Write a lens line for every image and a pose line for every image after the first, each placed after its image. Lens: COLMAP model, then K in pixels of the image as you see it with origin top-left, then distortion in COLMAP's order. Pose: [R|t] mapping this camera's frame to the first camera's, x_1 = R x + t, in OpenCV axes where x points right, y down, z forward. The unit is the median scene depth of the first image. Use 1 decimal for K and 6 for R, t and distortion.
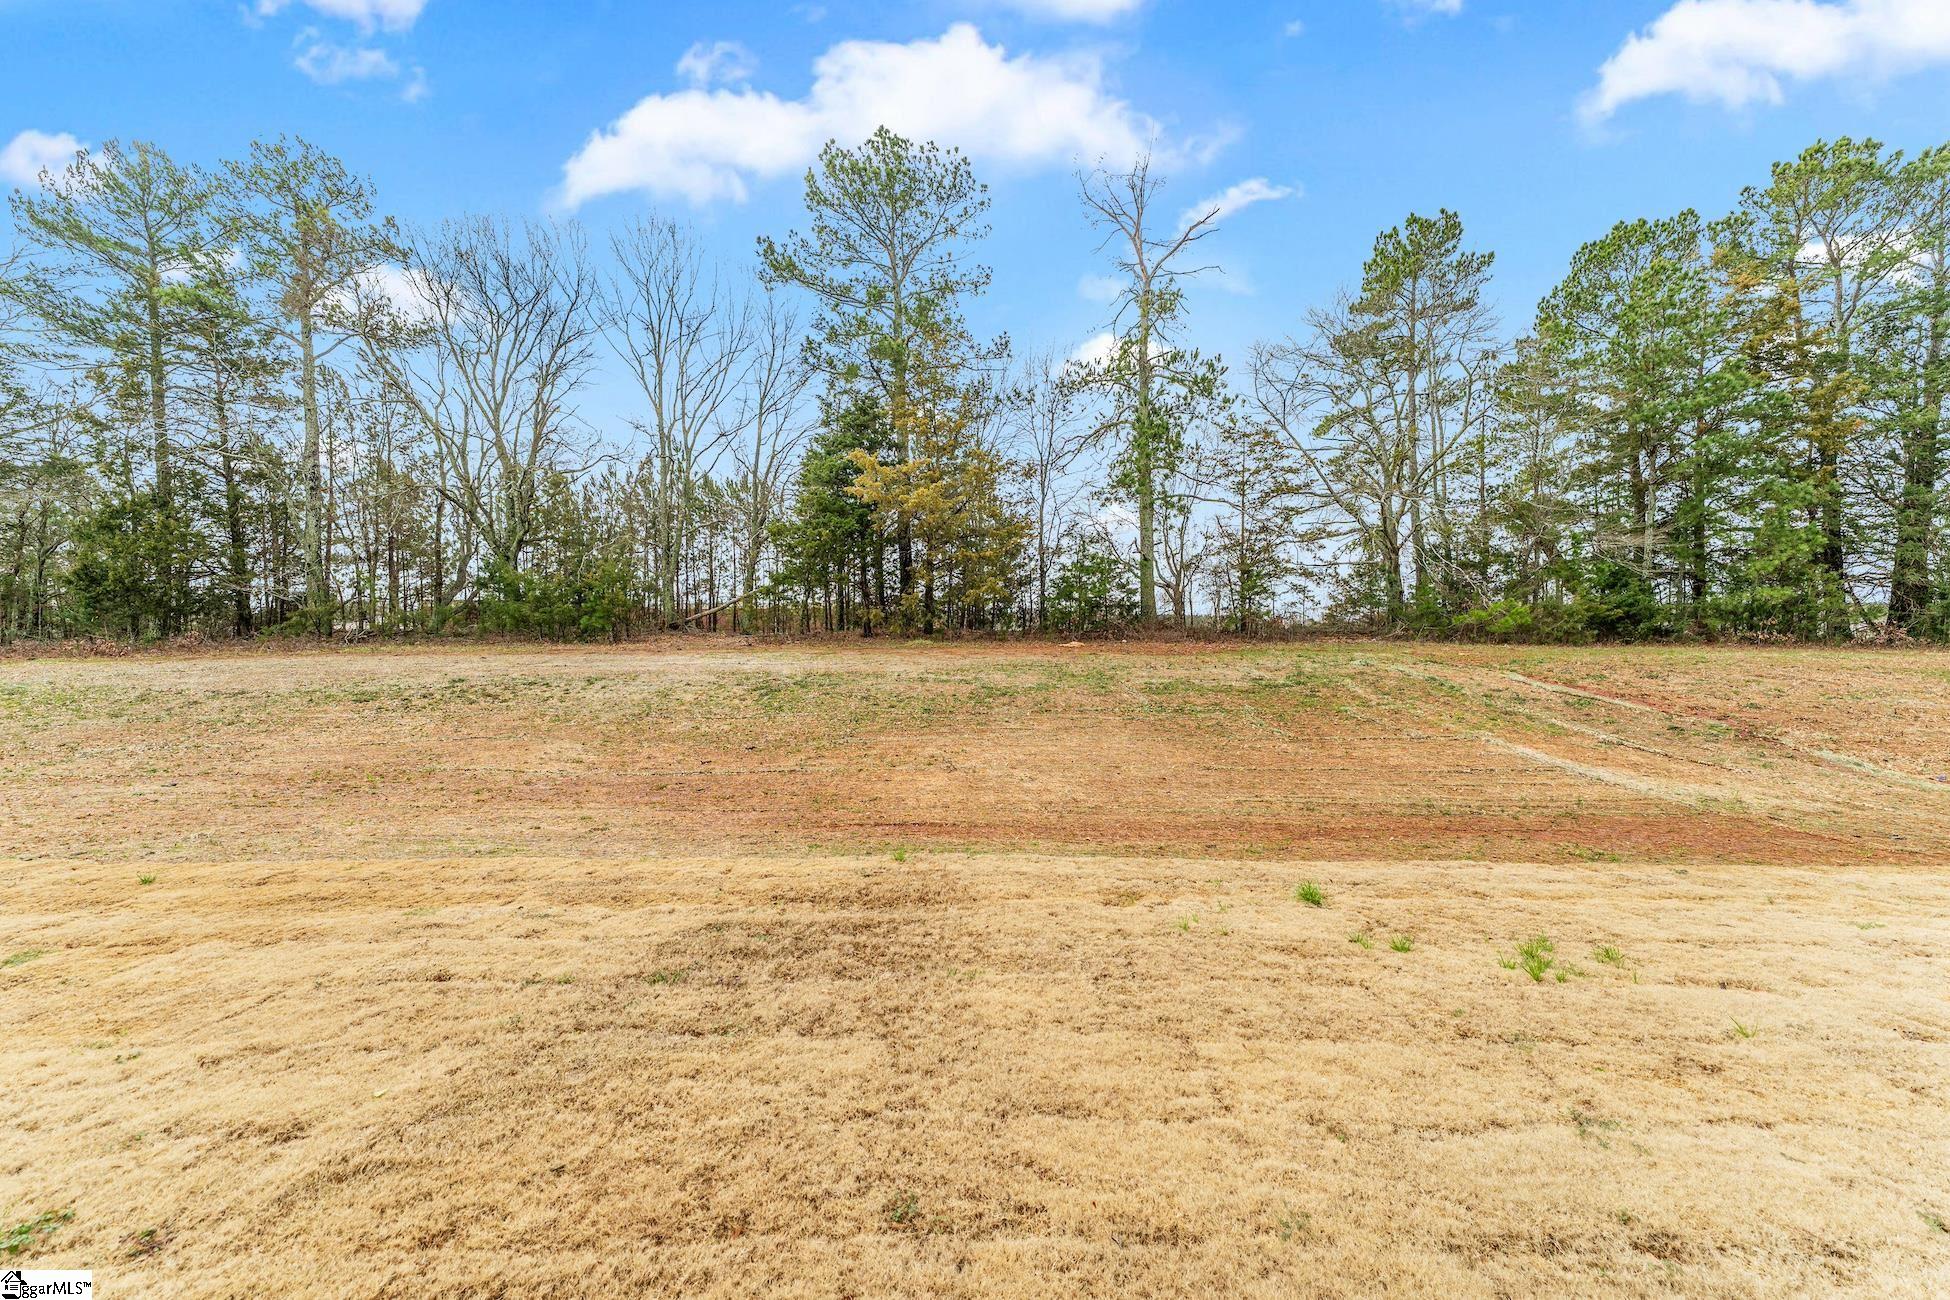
lens RADIAL K [[776.5, 0, 971.2], [0, 776.5, 655.4], [0, 0, 1]] dist [0.002951, 0.000195]
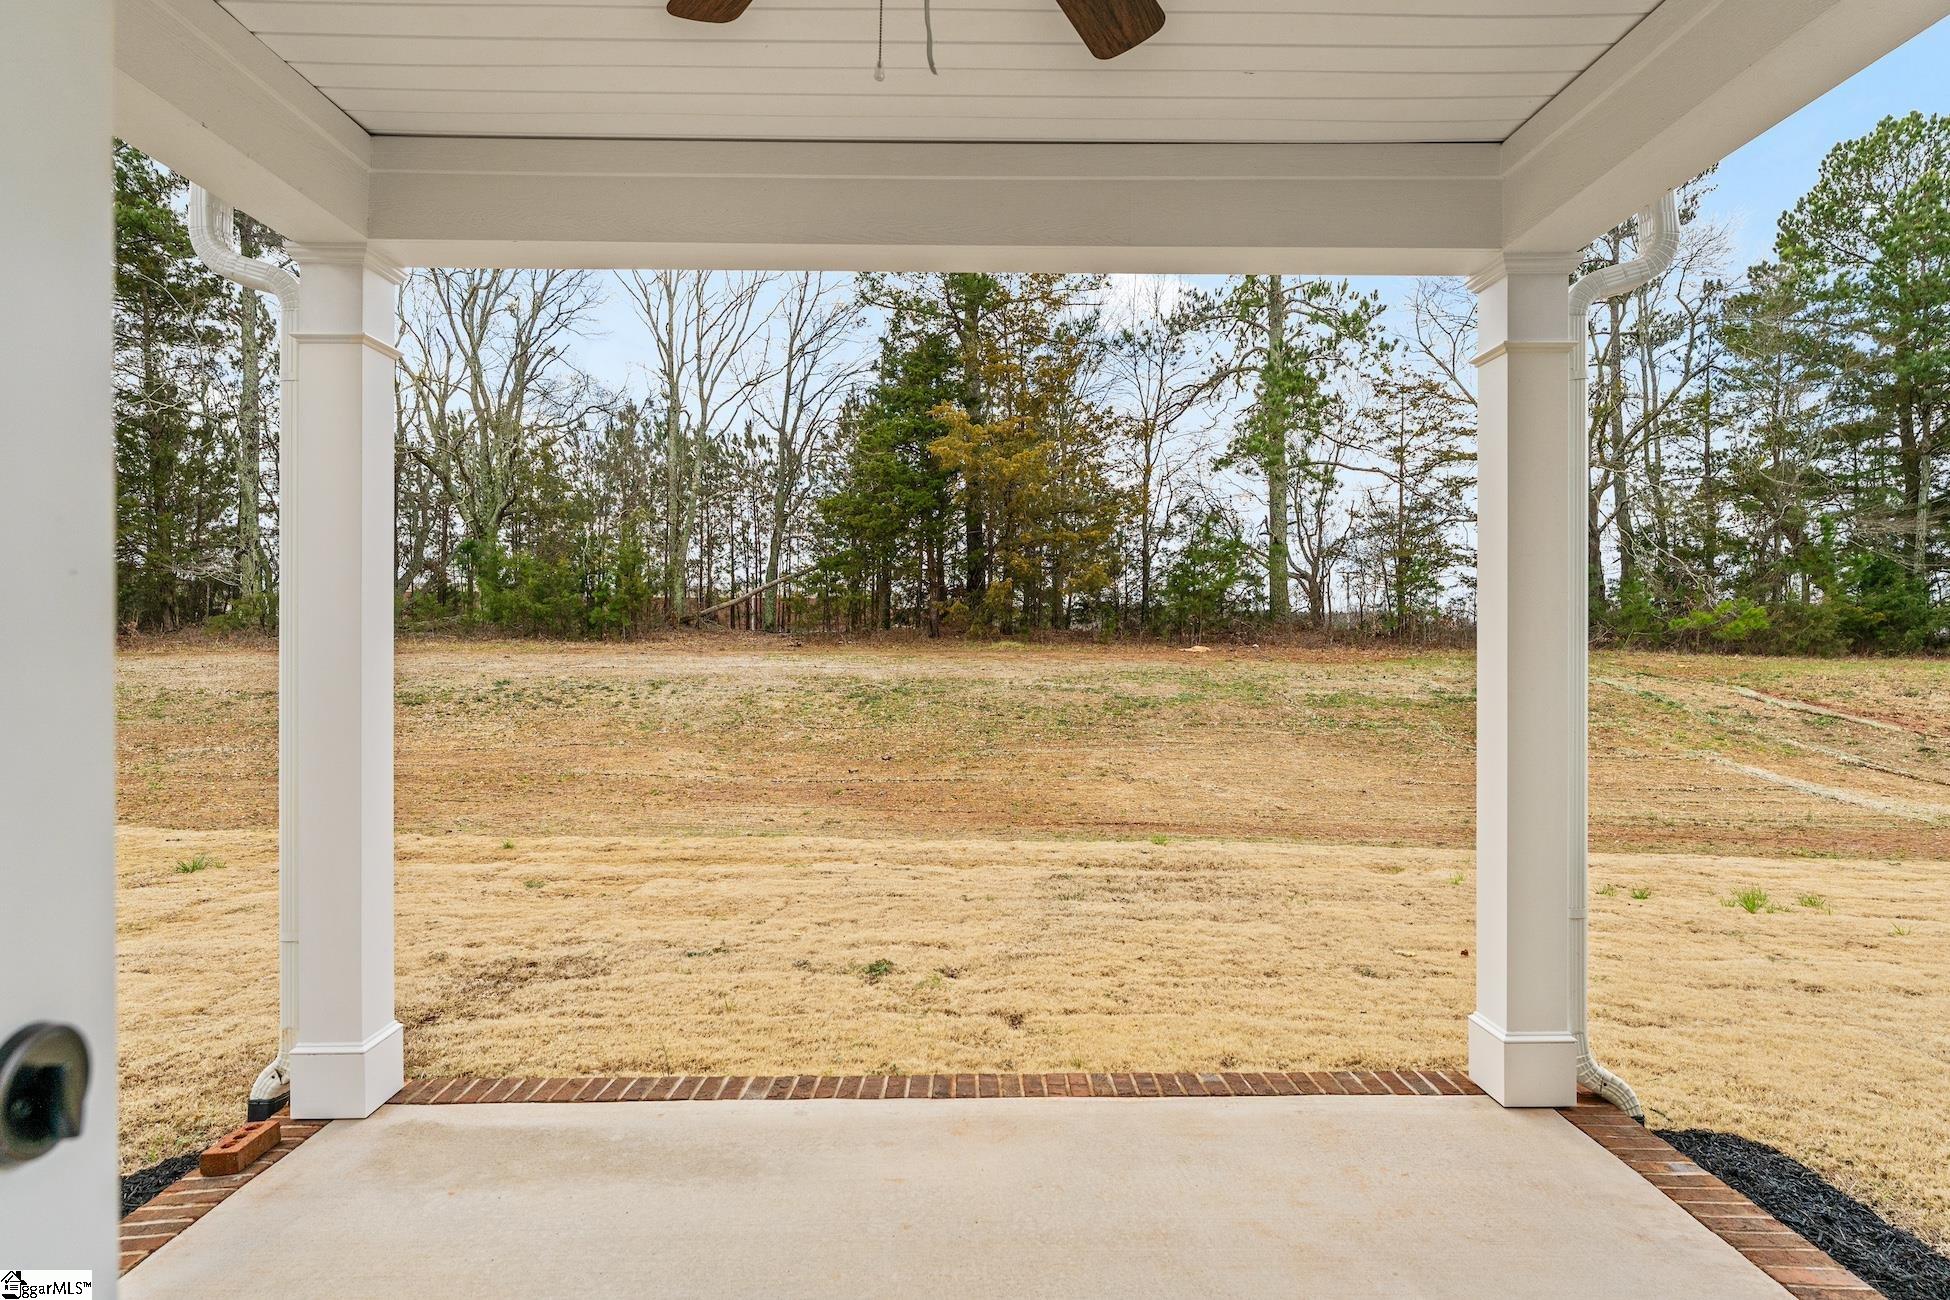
lens RADIAL K [[1073.2, 0, 975.0], [0, 1073.2, 650.0], [0, 0, 1]] dist [-0.002172, 0.001501]
pose [[0.999799, 0.010899, -0.016836, -0.065220], [-0.011127, 0.999847, -0.013470, 0.003594], [0.016687, 0.013654, 0.999768, -0.098414]]
